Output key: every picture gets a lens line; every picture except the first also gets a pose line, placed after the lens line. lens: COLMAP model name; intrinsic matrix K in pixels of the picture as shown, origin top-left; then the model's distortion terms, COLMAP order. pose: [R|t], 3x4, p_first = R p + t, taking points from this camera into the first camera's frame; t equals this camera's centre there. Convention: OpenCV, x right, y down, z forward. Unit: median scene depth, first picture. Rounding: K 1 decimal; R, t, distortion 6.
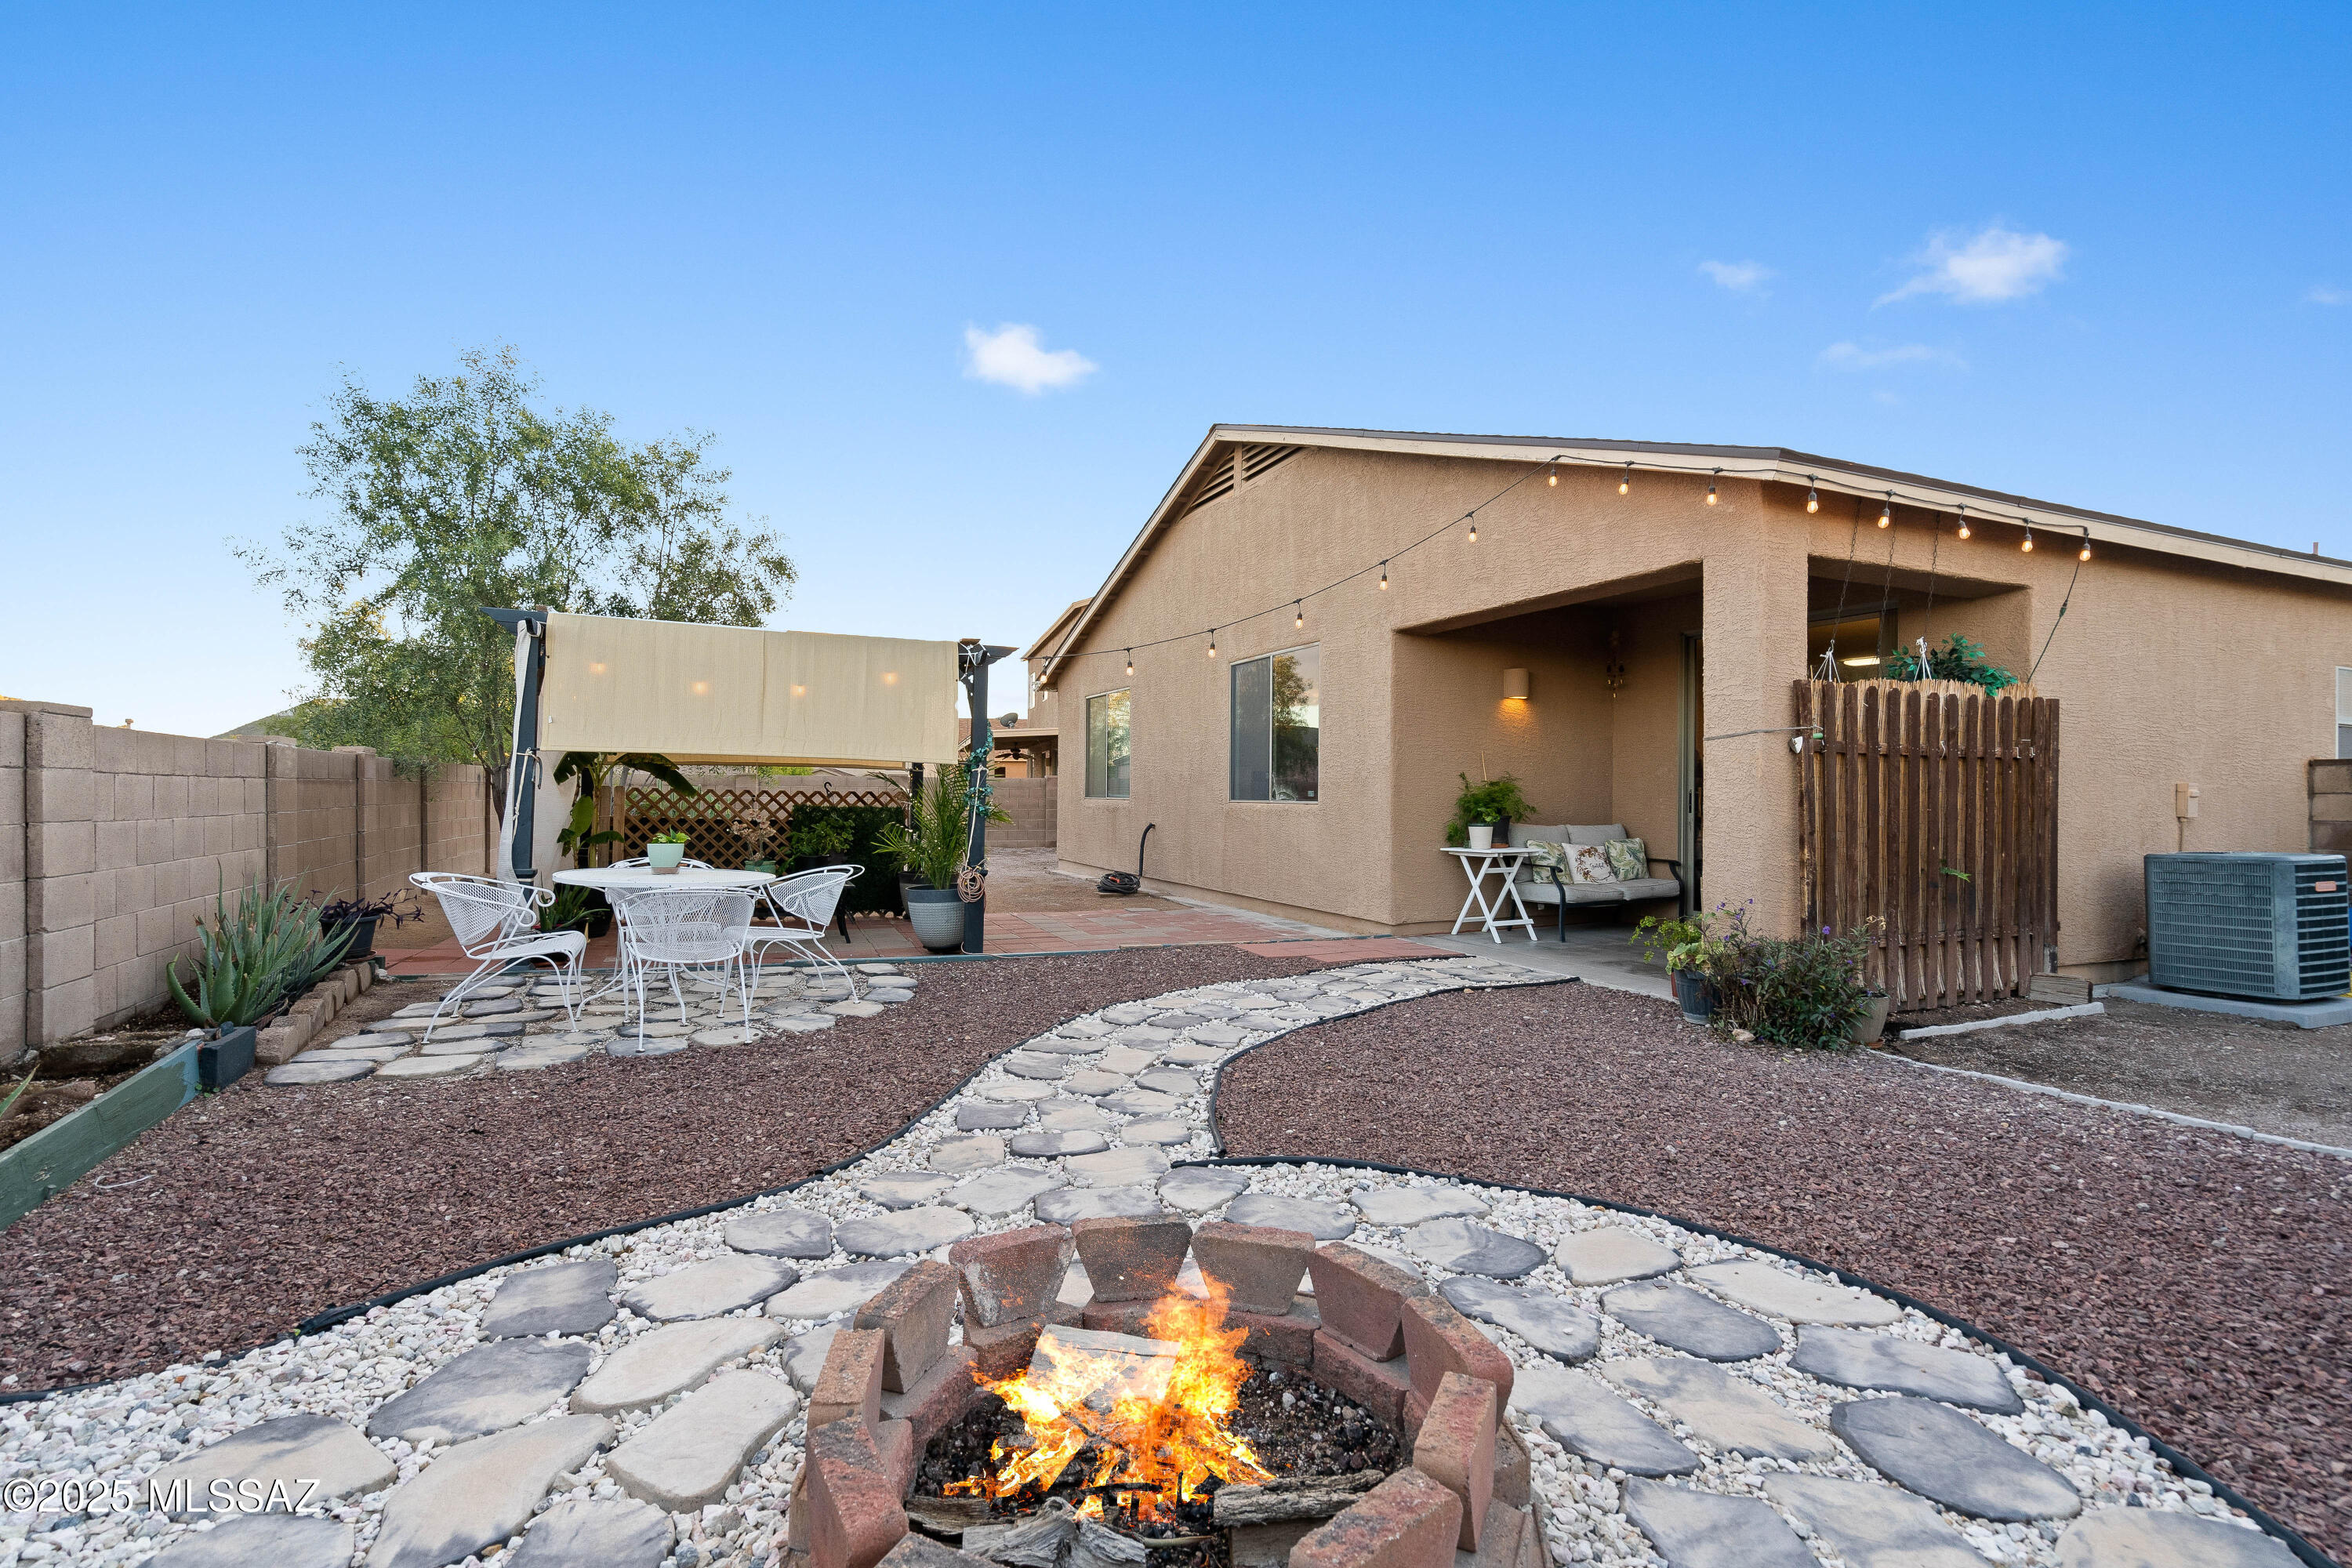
lens RADIAL K [[1072.4, 0, 1161.6], [0, 1072.4, 781.9], [0, 0, 1]] dist [-0.007069, 0.002526]
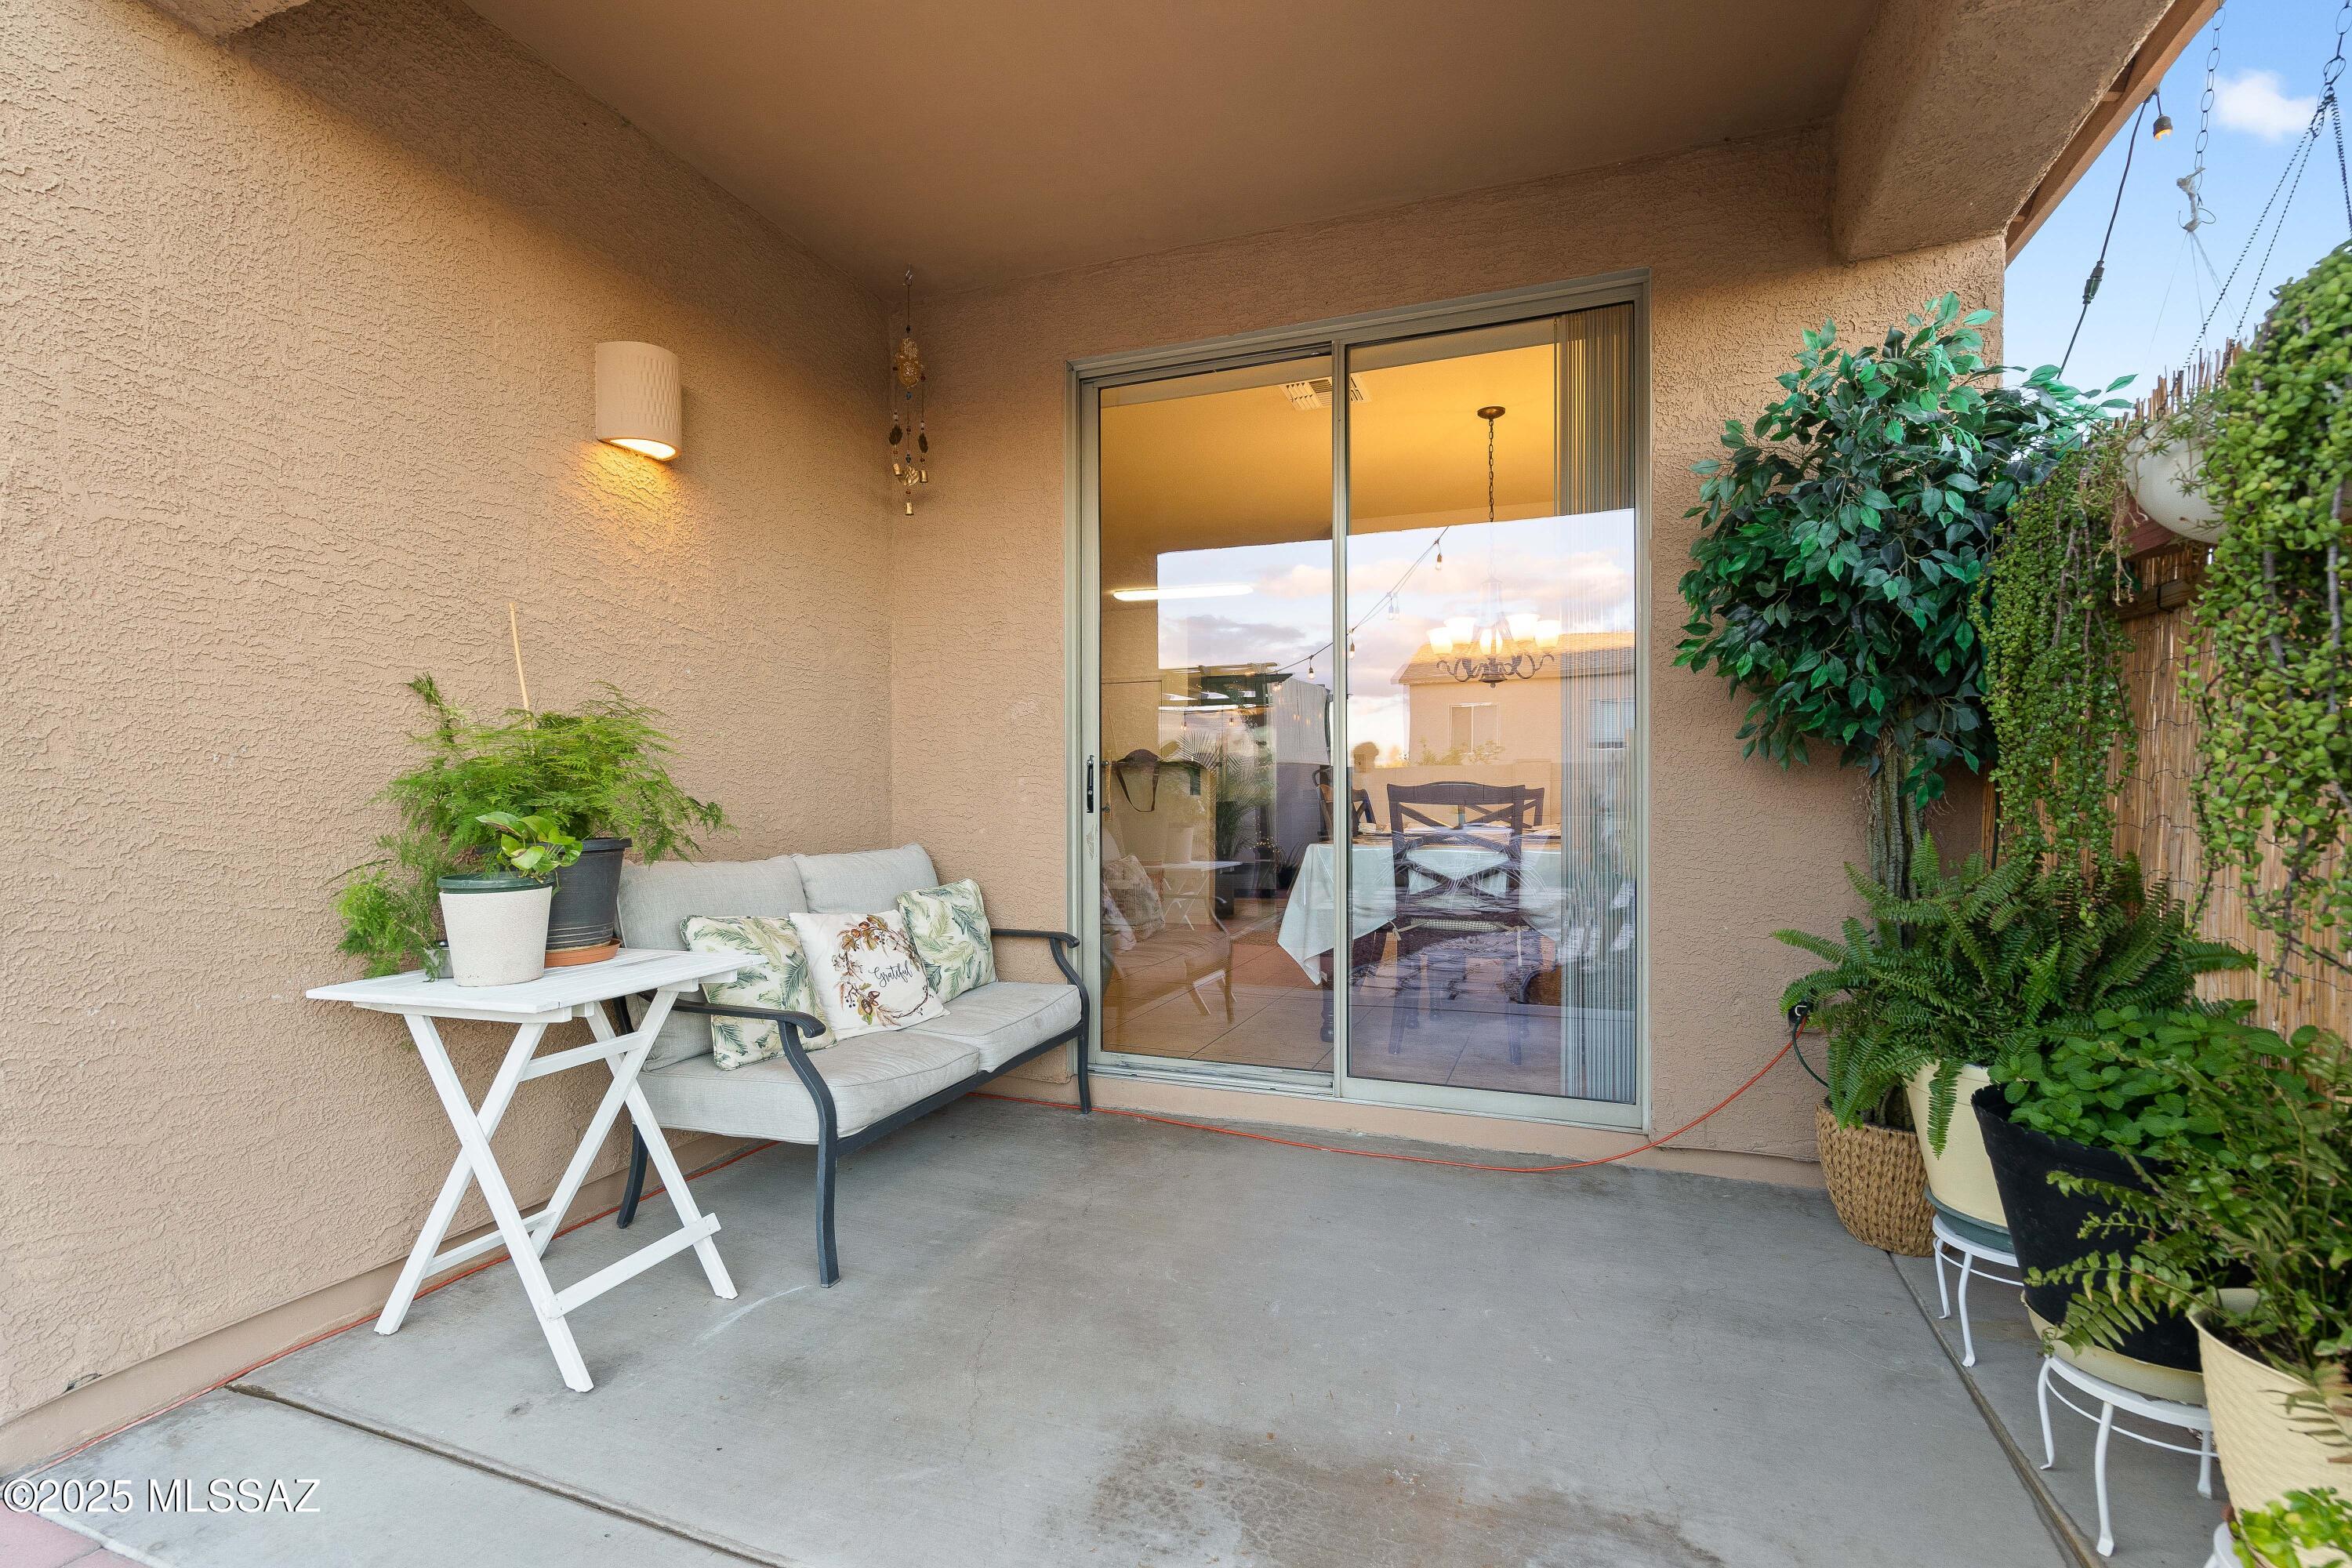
lens RADIAL K [[1072.4, 0, 1155.2], [0, 1072.4, 784.2], [0, 0, 1]] dist [-0.007069, 0.002526]
pose [[0.705220, -0.007013, 0.708954, 0.226987], [0.006924, 0.999972, 0.003004, 0.017706], [-0.708955, 0.002790, 0.705248, 0.710453]]
